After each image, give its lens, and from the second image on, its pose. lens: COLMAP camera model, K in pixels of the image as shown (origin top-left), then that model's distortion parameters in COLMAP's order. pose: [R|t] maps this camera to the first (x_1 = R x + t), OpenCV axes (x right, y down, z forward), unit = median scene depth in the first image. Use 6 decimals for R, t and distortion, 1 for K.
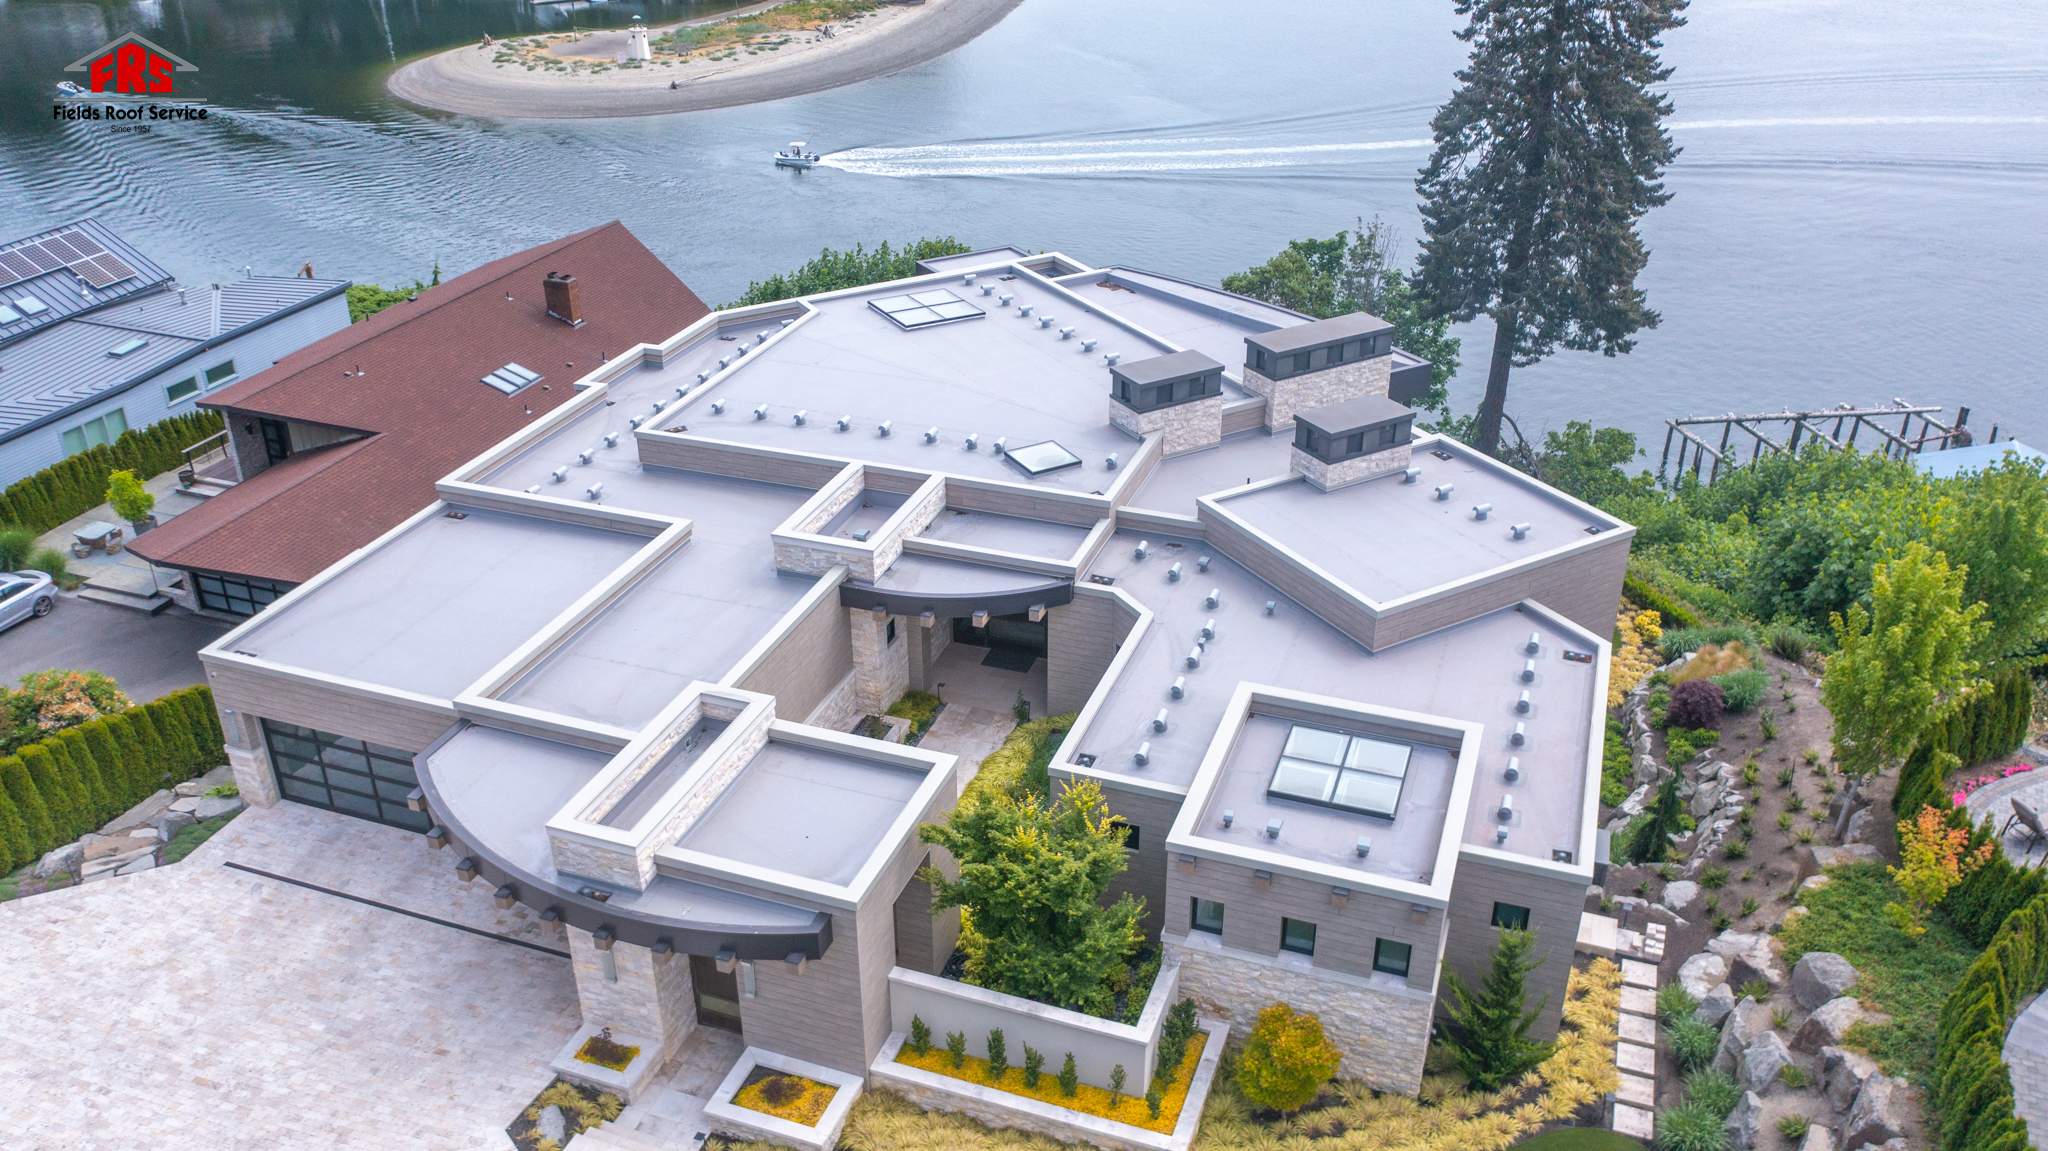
lens RADIAL K [[1621.7, 0, 1025.0], [0, 1621.7, 566.4], [0, 0, 1]] dist [-0.024054, 0.009007]
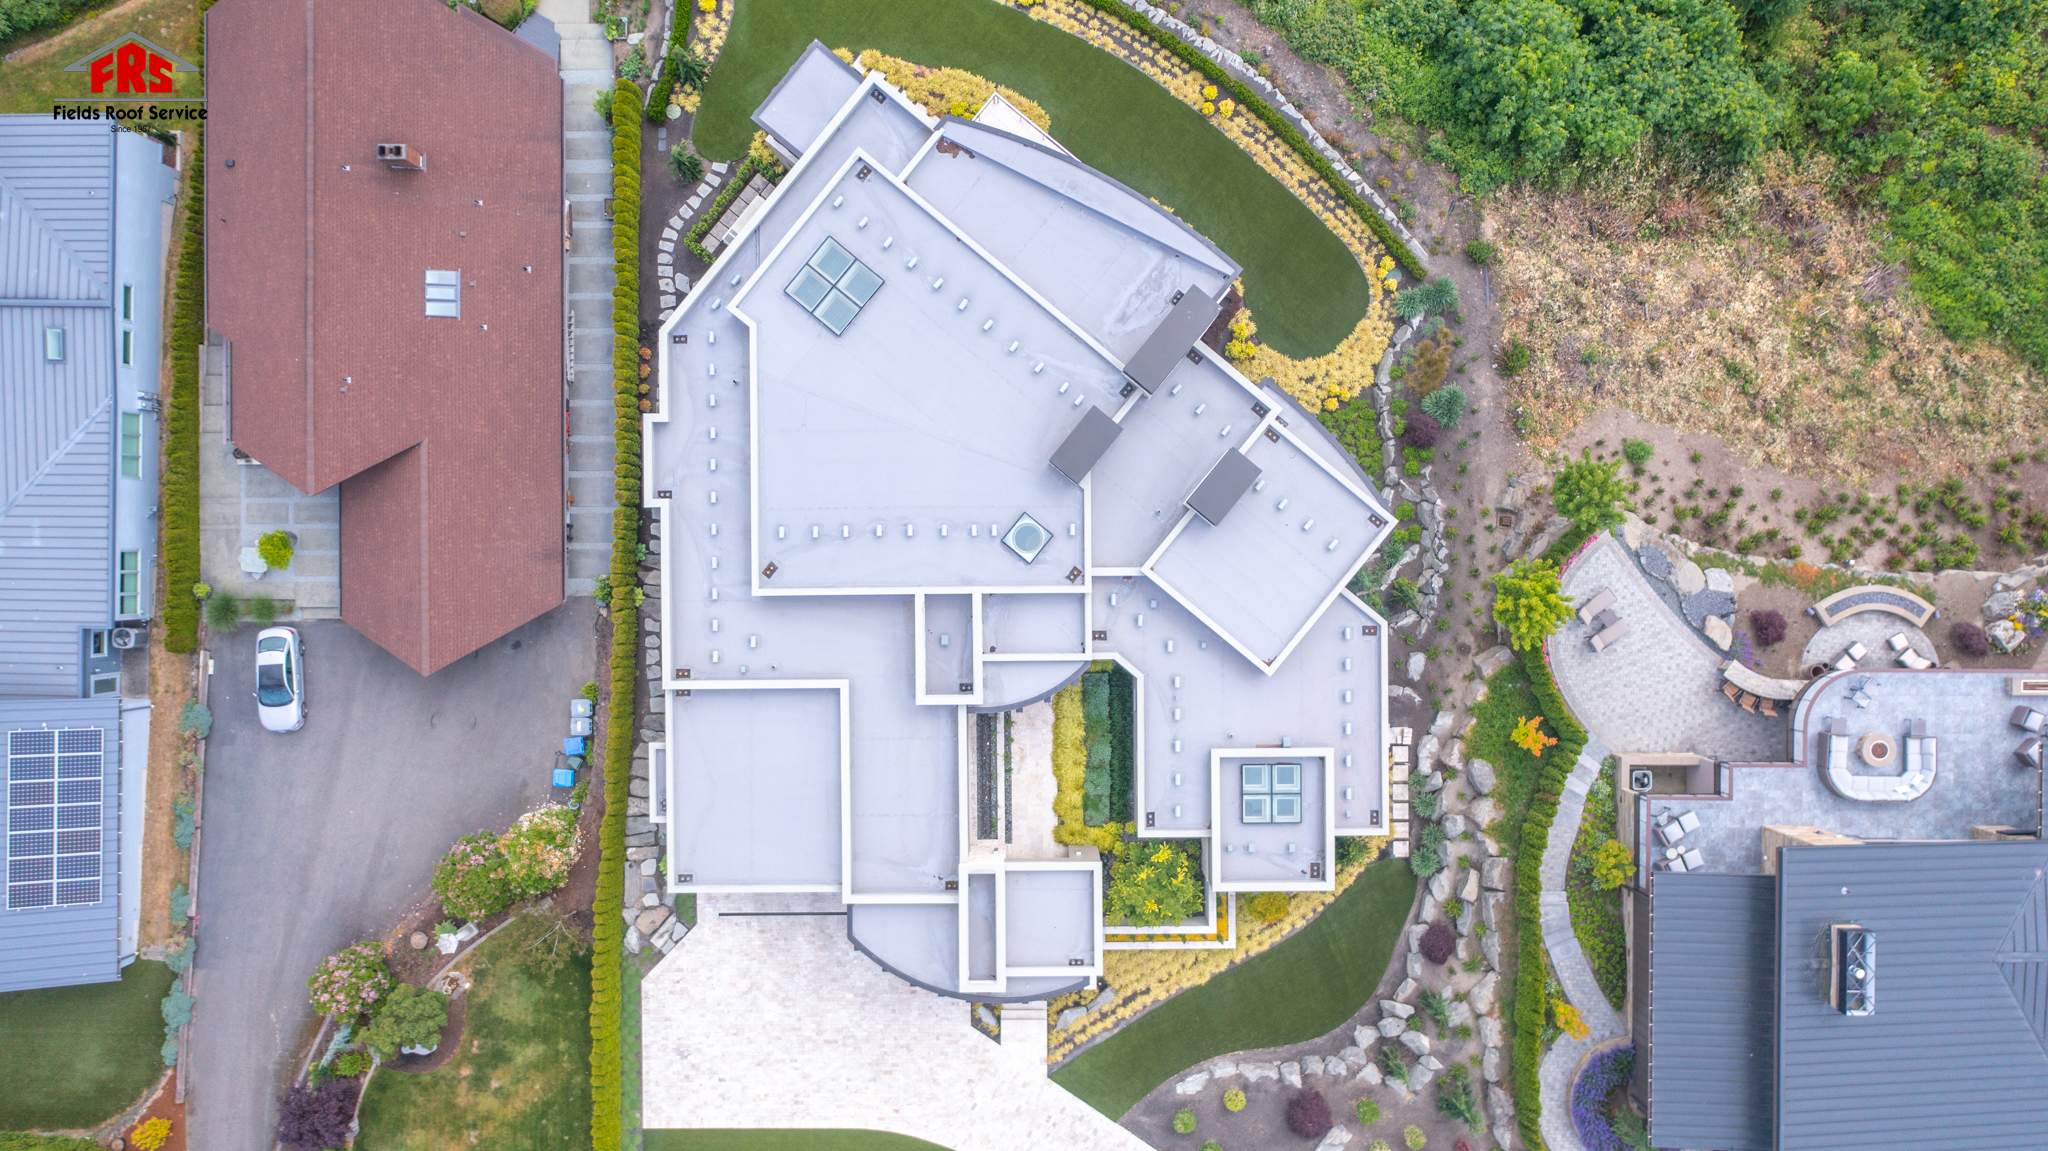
lens RADIAL K [[1621.7, 0, 1025.0], [0, 1621.7, 566.4], [0, 0, 1]] dist [-0.024054, 0.009007]
pose [[0.937107, -0.348983, -0.006364, 0.011085], [0.167518, 0.433683, 0.885357, -1.588540], [-0.306215, -0.830740, 0.464868, 0.307384]]
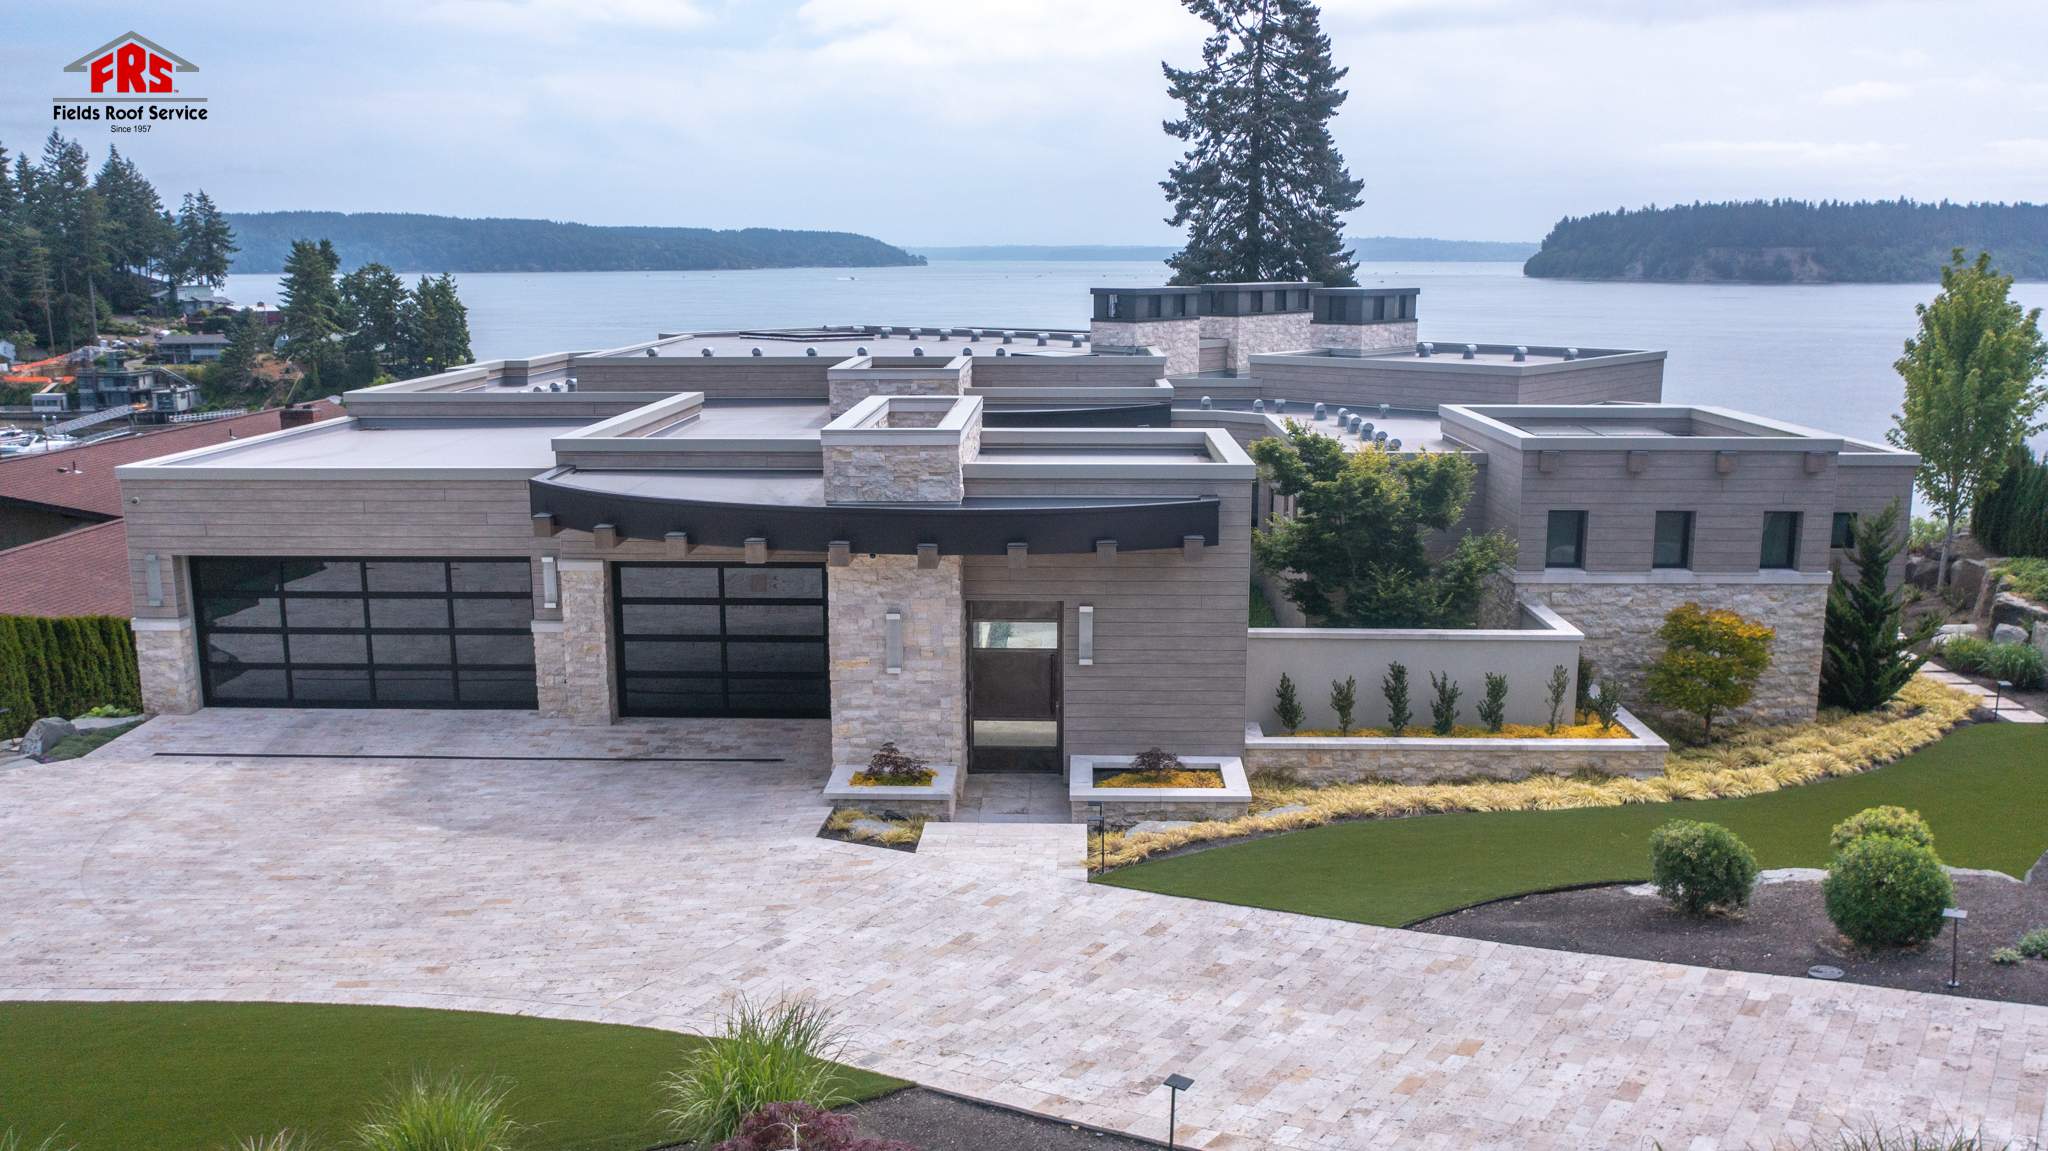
lens RADIAL K [[1621.7, 0, 1025.0], [0, 1621.7, 566.4], [0, 0, 1]] dist [-0.024054, 0.009007]
pose [[0.949988, -0.056486, 0.307137, -0.331784], [0.143099, 0.952913, -0.267358, 0.326833], [-0.277573, 0.297937, 0.913338, 0.232137]]
